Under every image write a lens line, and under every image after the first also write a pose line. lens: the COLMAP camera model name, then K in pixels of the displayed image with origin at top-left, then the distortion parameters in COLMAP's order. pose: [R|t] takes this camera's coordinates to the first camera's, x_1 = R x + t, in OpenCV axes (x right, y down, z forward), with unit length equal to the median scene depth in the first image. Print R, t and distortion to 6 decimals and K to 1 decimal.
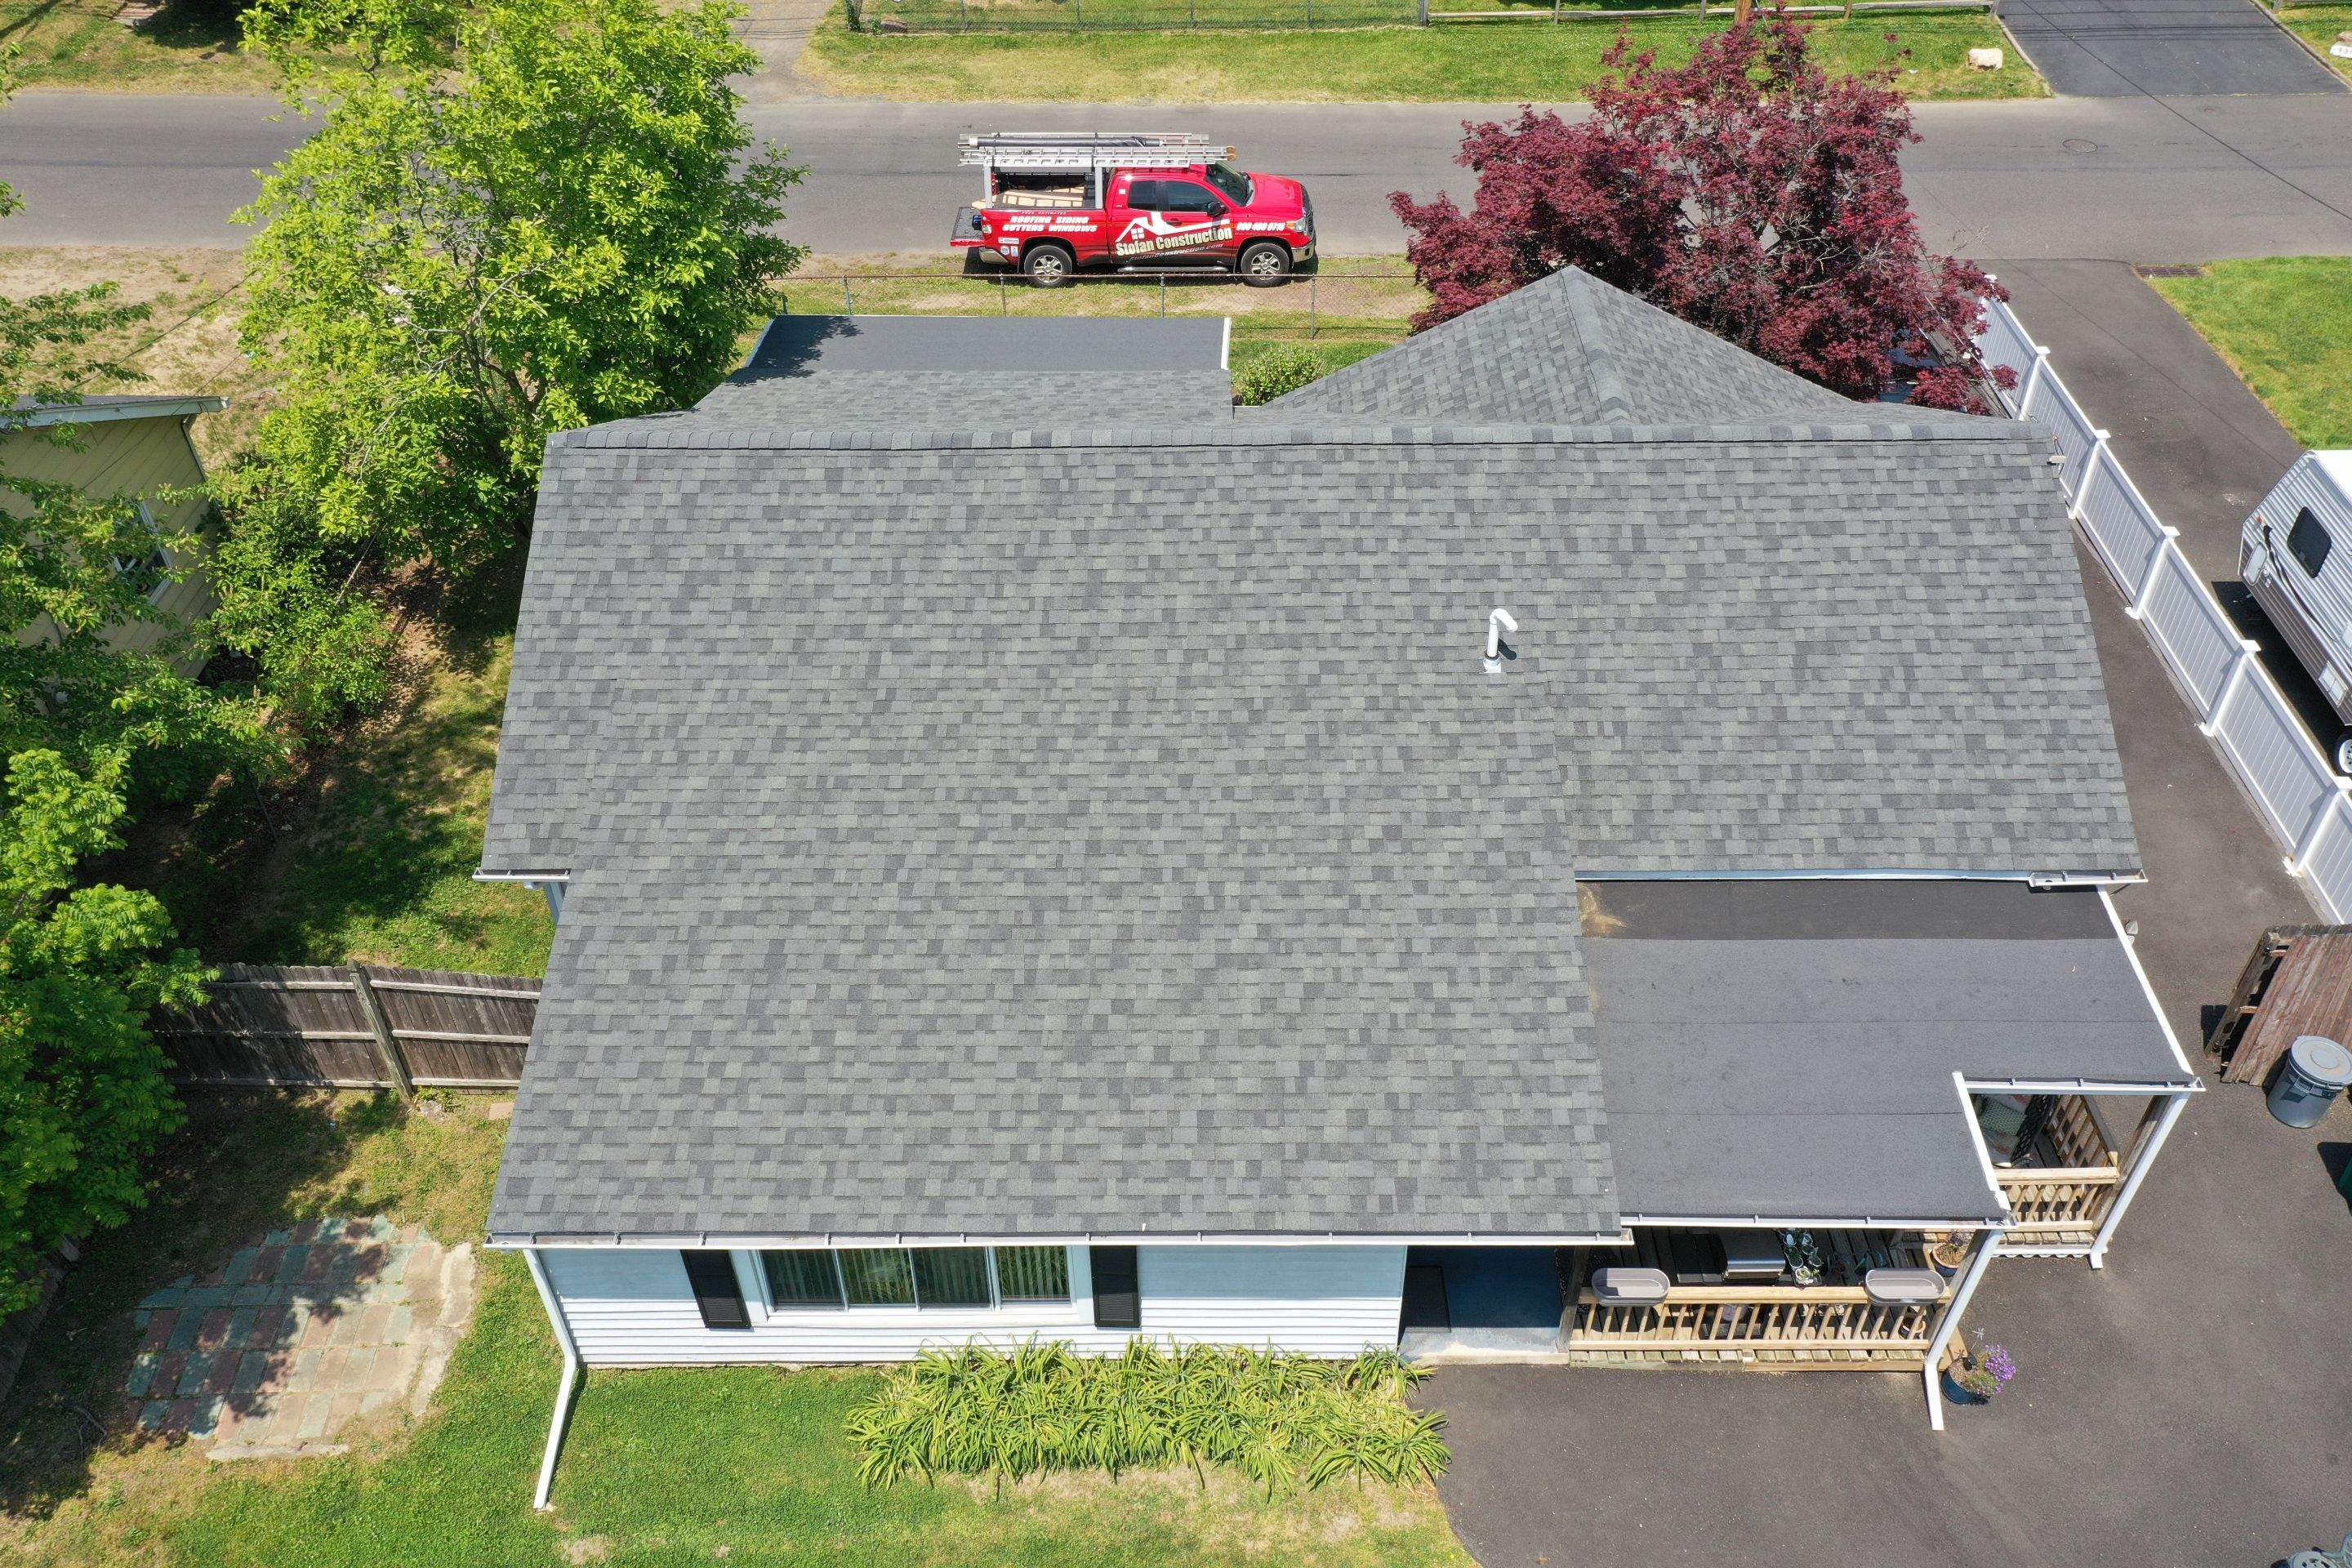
lens RADIAL K [[1856.4, 0, 1181.5], [0, 1856.4, 785.1], [0, 0, 1]] dist [0.010150, 0.010199]
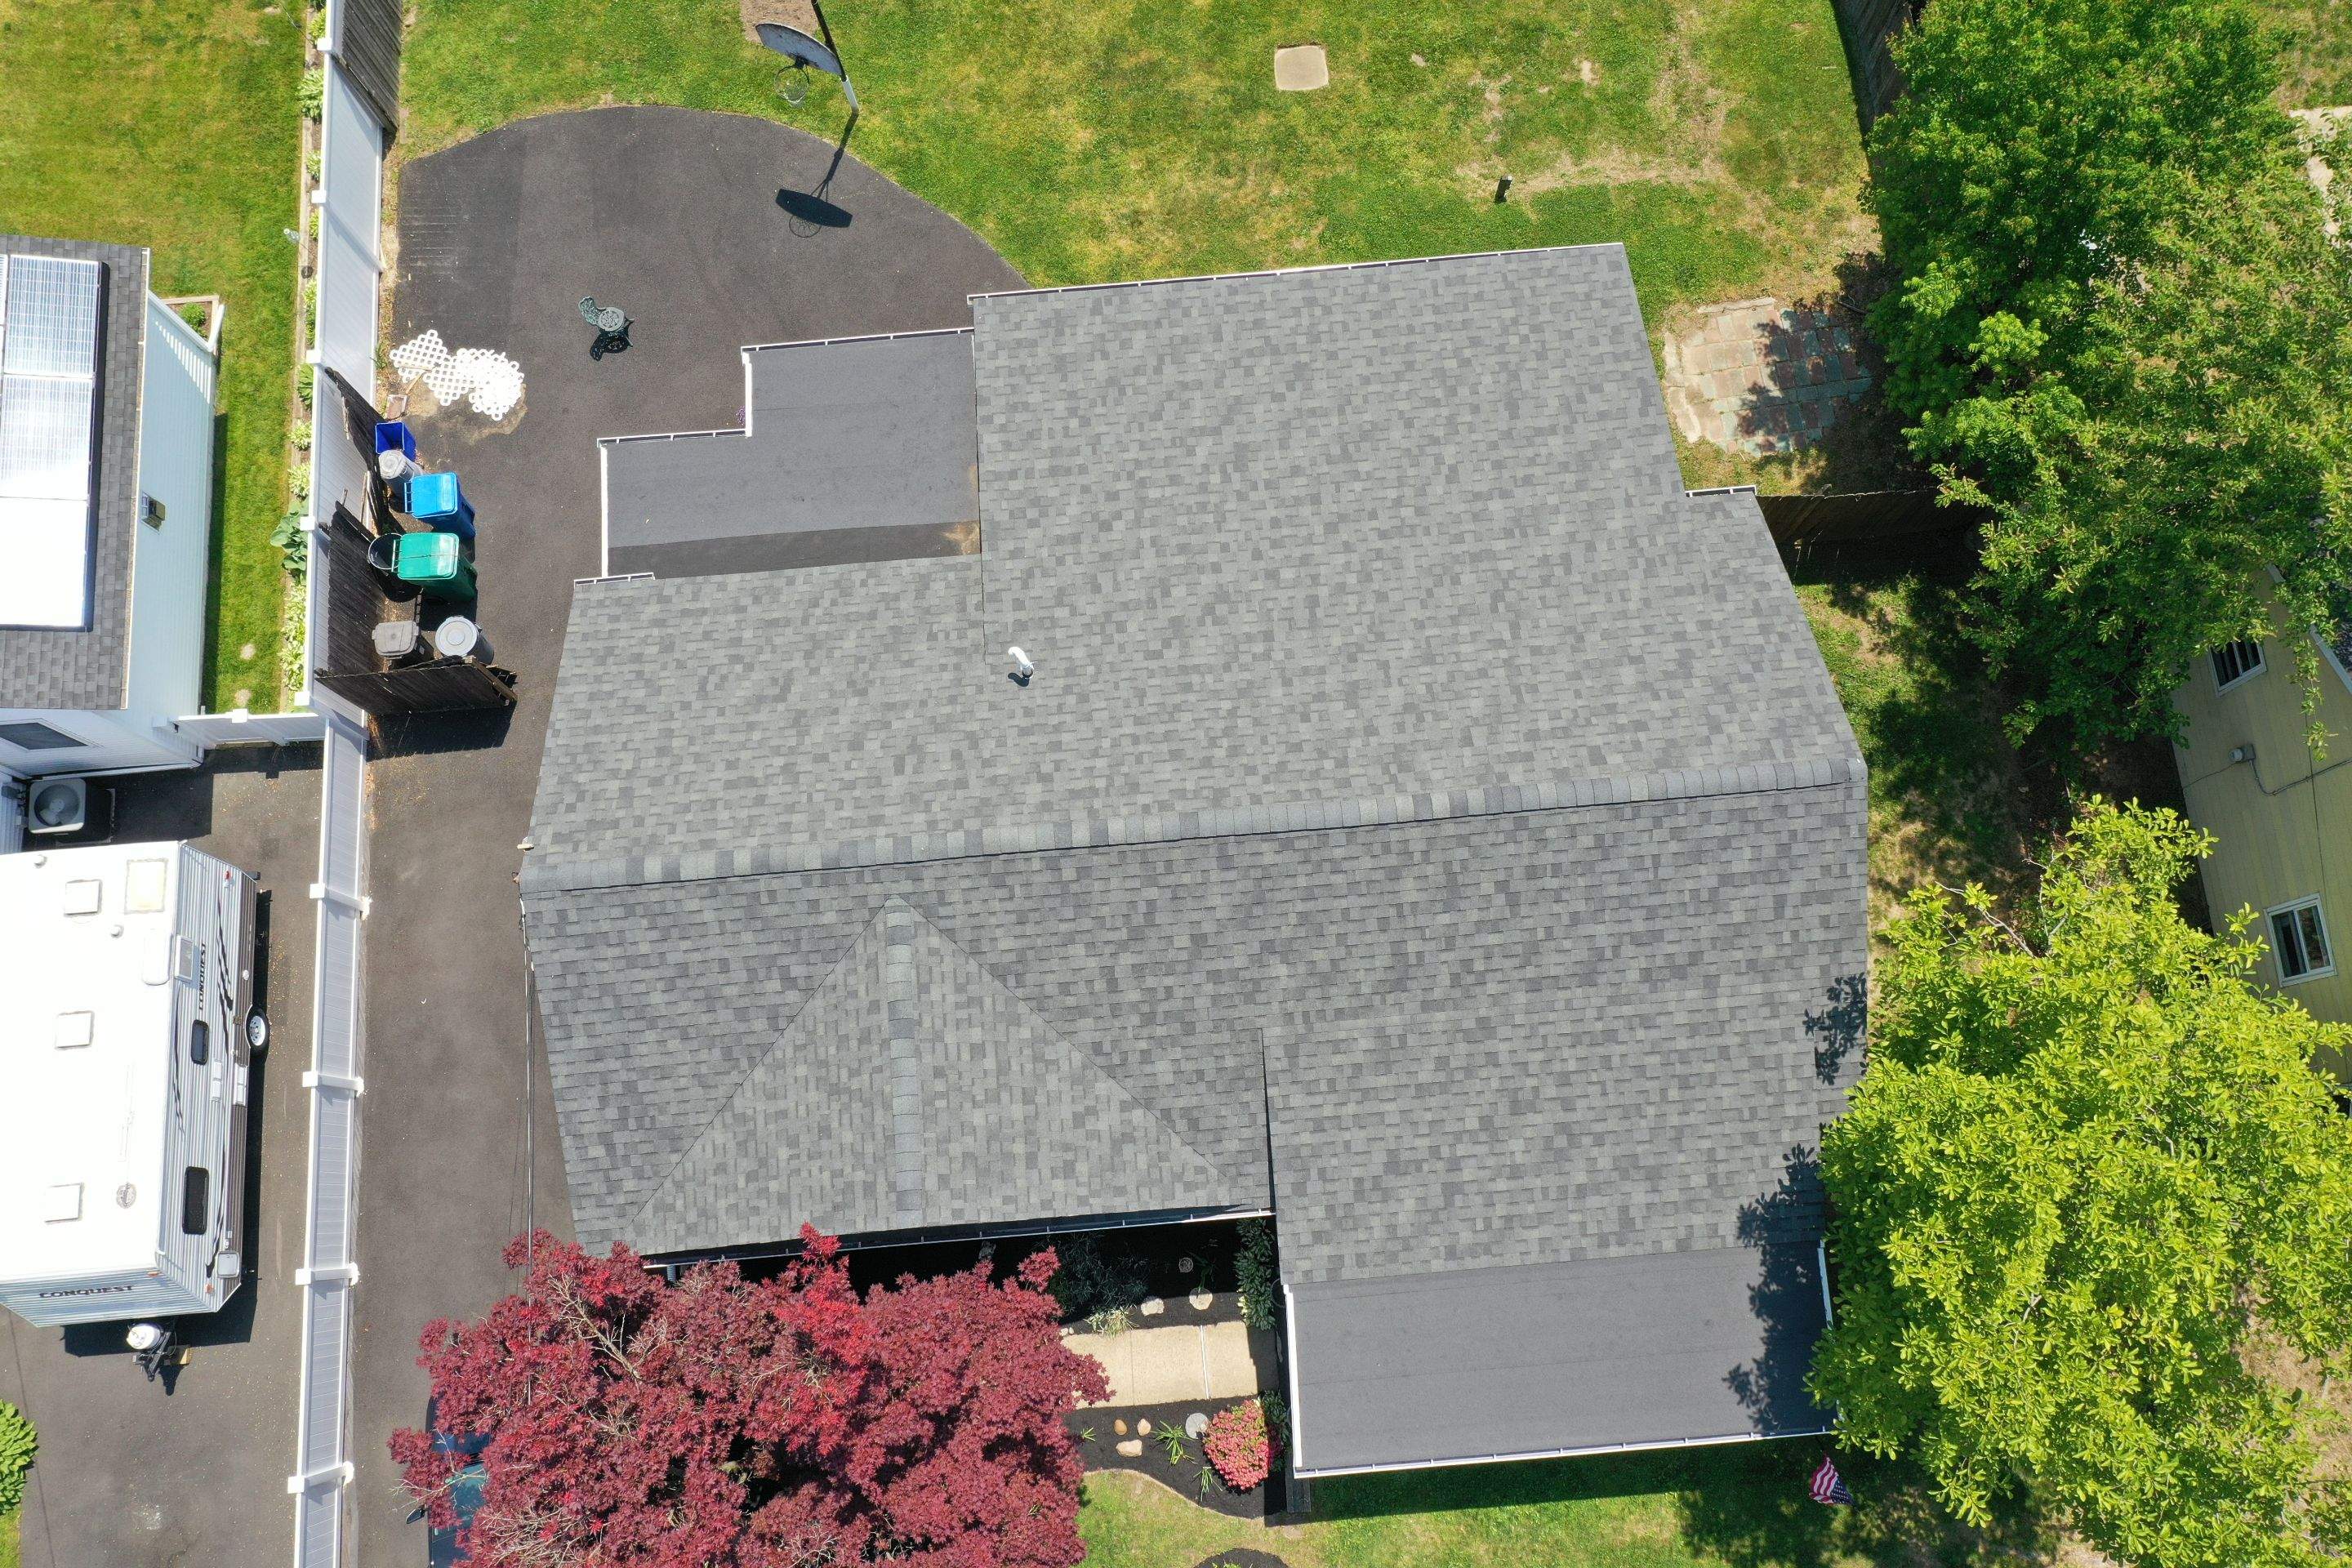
lens RADIAL K [[1868.7, 0, 1167.5], [0, 1868.7, 767.0], [0, 0, 1]] dist [0.009597, 0.001377]
pose [[-0.995632, 0.093305, -0.003233, 0.086617], [-0.045473, -0.454405, 0.889634, -1.292742], [0.081538, 0.885895, 0.456664, 0.508734]]
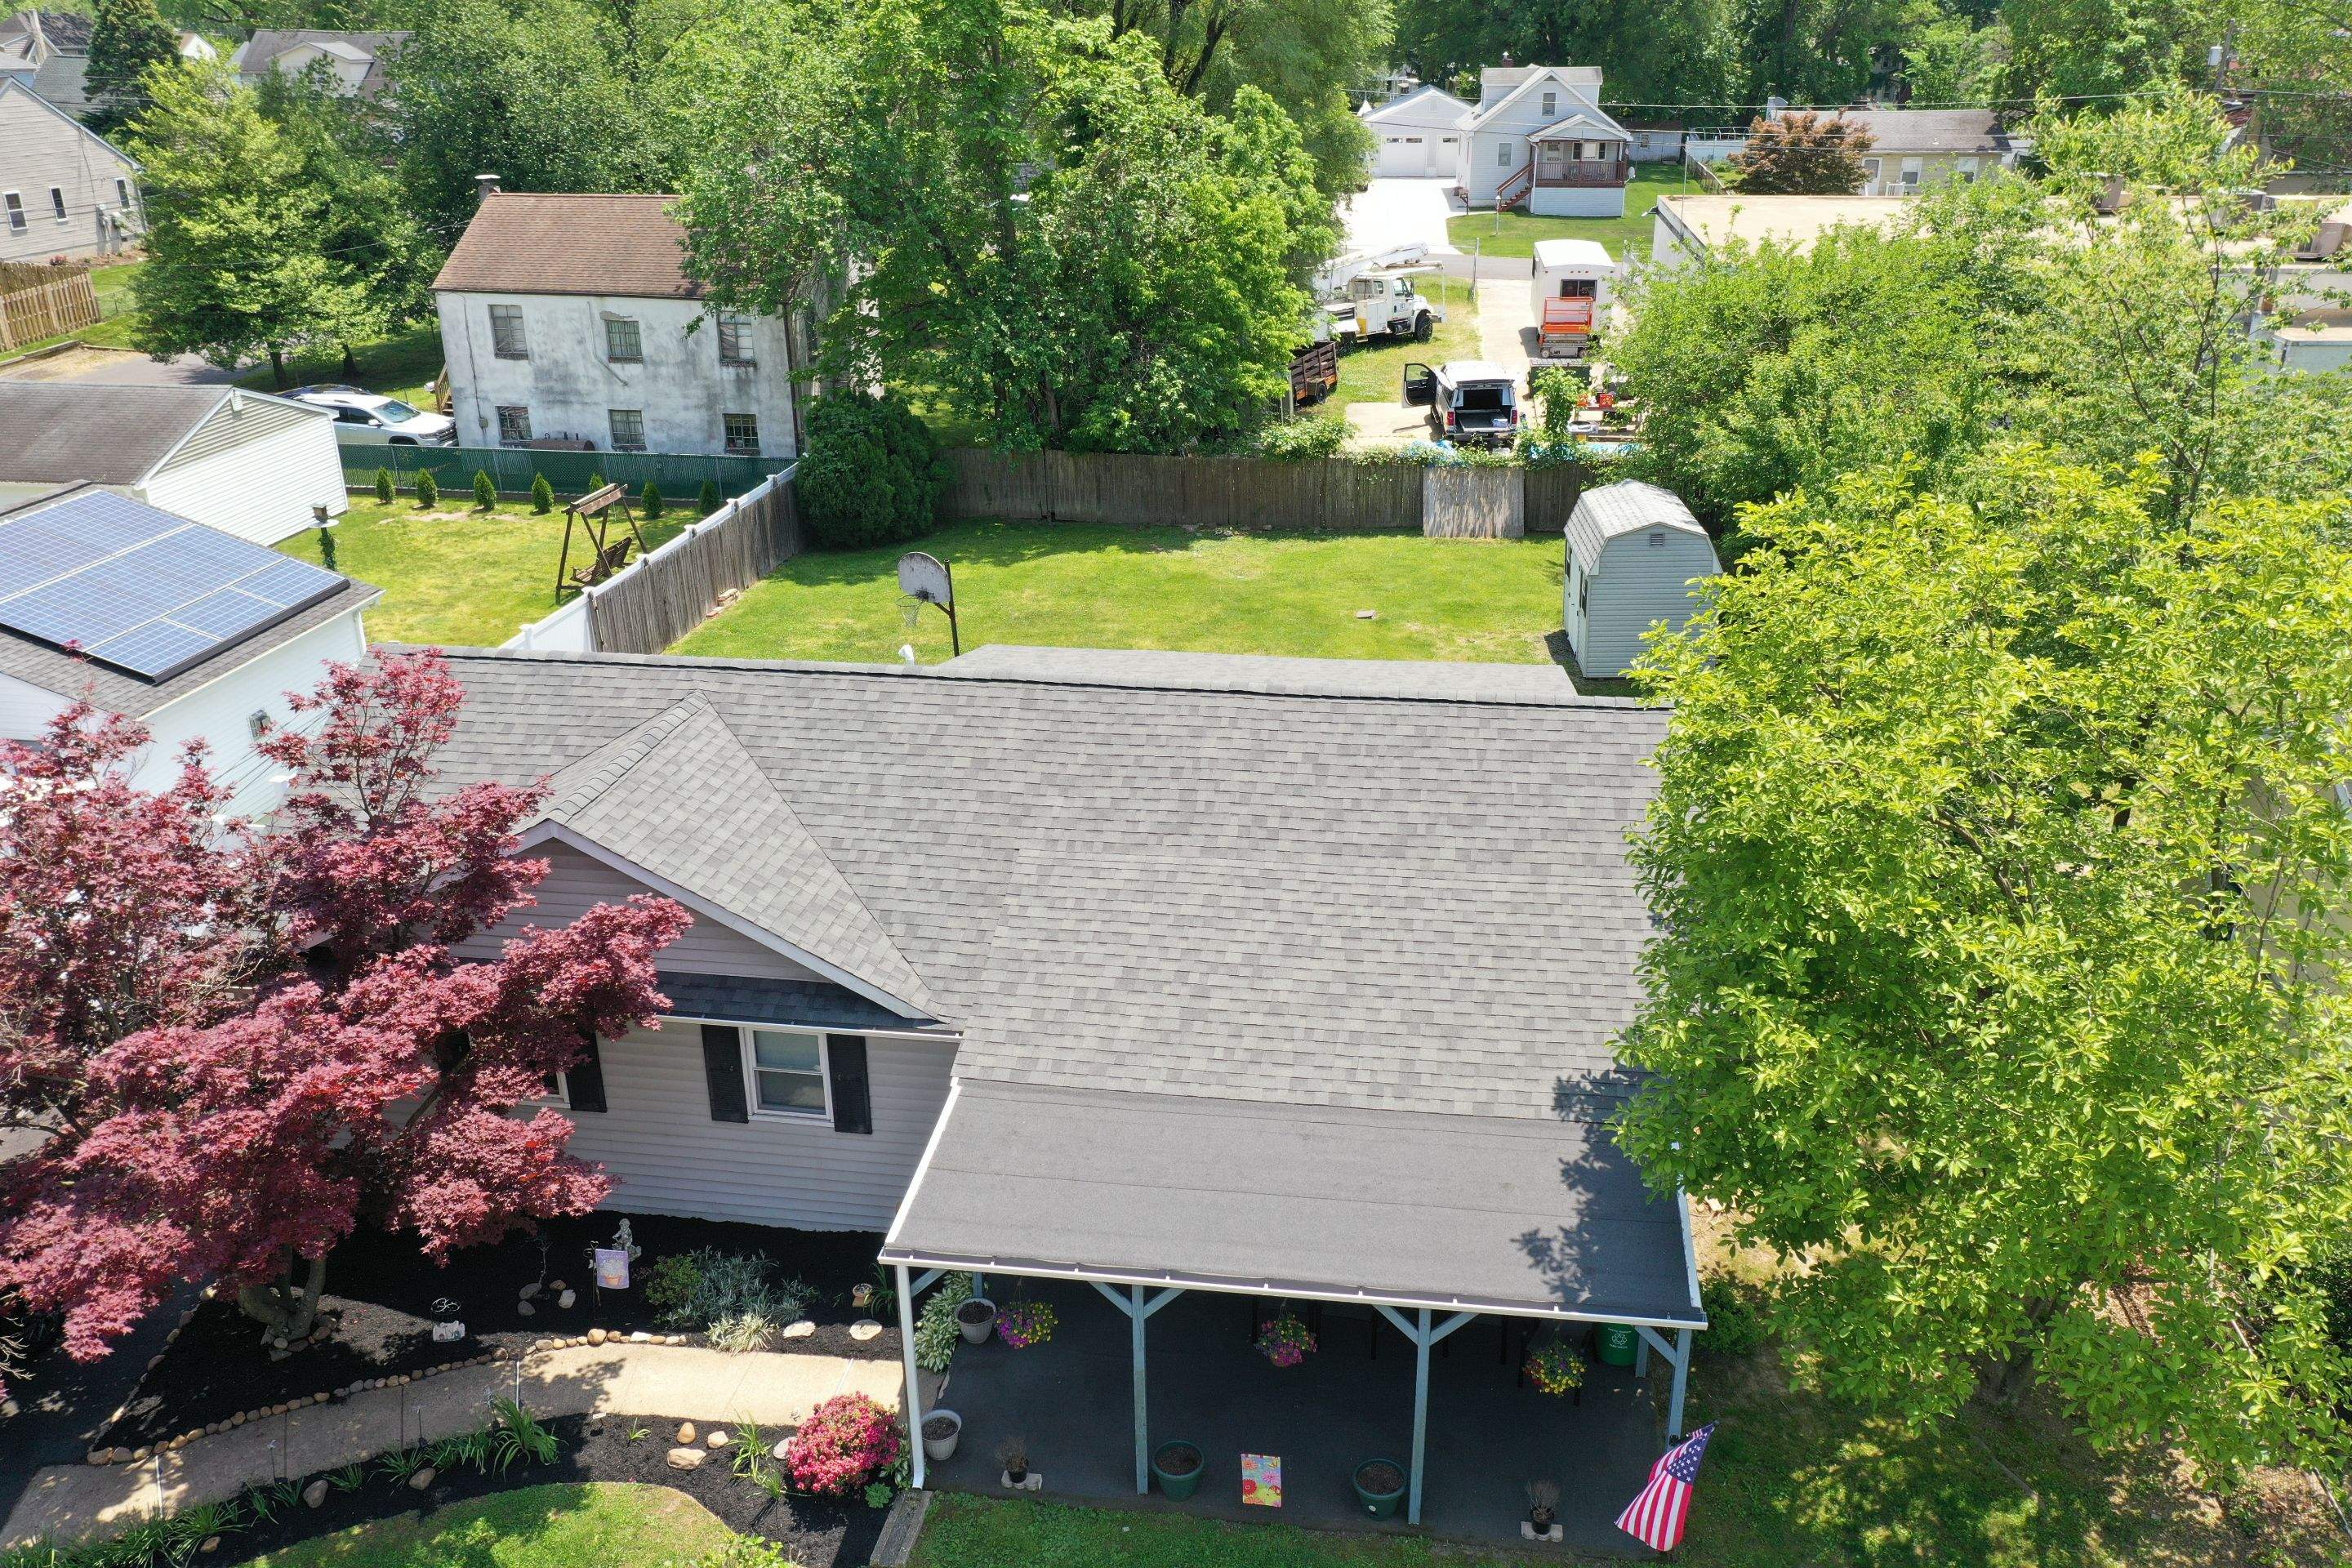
lens RADIAL K [[1856.4, 0, 1181.5], [0, 1856.4, 785.1], [0, 0, 1]] dist [0.010150, 0.010199]
pose [[-0.990539, -0.037721, 0.131945, -0.206183], [0.101351, 0.447153, 0.888697, -1.243139], [-0.092522, 0.893662, -0.439099, 1.695872]]
